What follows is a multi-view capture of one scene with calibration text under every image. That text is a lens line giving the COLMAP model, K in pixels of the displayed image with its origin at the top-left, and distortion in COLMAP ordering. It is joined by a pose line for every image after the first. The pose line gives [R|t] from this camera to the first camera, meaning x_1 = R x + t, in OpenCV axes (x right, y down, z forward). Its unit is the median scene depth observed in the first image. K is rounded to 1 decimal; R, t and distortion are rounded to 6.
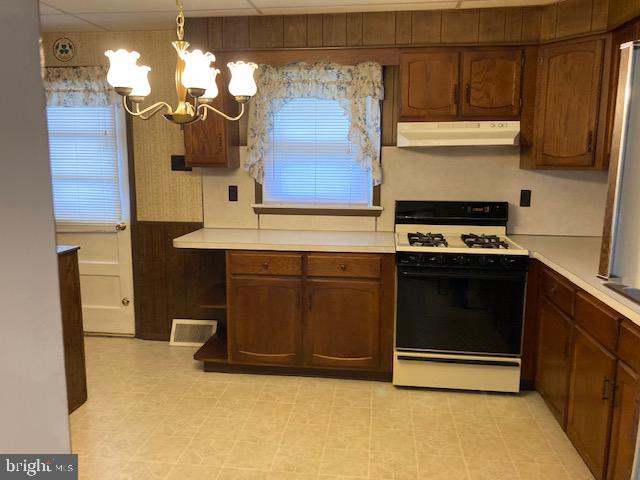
lens RADIAL K [[518.4, 0, 316.9], [0, 518.4, 237.9], [0, 0, 1]] dist [0.047762, -0.058207]
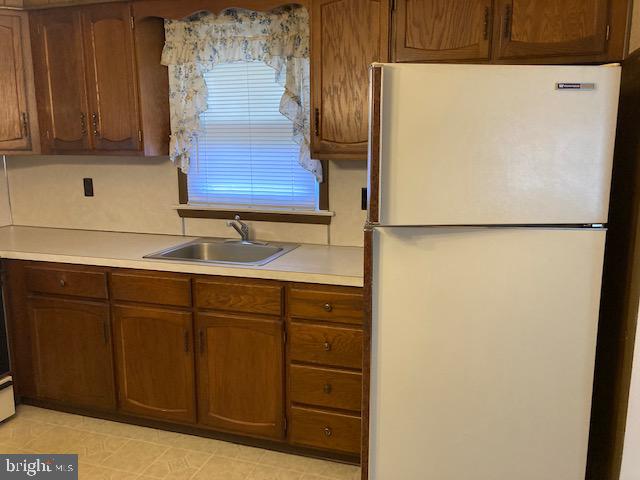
lens RADIAL K [[529.7, 0, 320.0], [0, 529.7, 240.0], [0, 0, 1]] dist [0.003613, -0.009717]
pose [[0.189170, -0.177159, 0.965831, -0.301261], [0.152352, 0.976975, 0.149363, -0.038053], [-0.970053, 0.118891, 0.211805, 0.273296]]
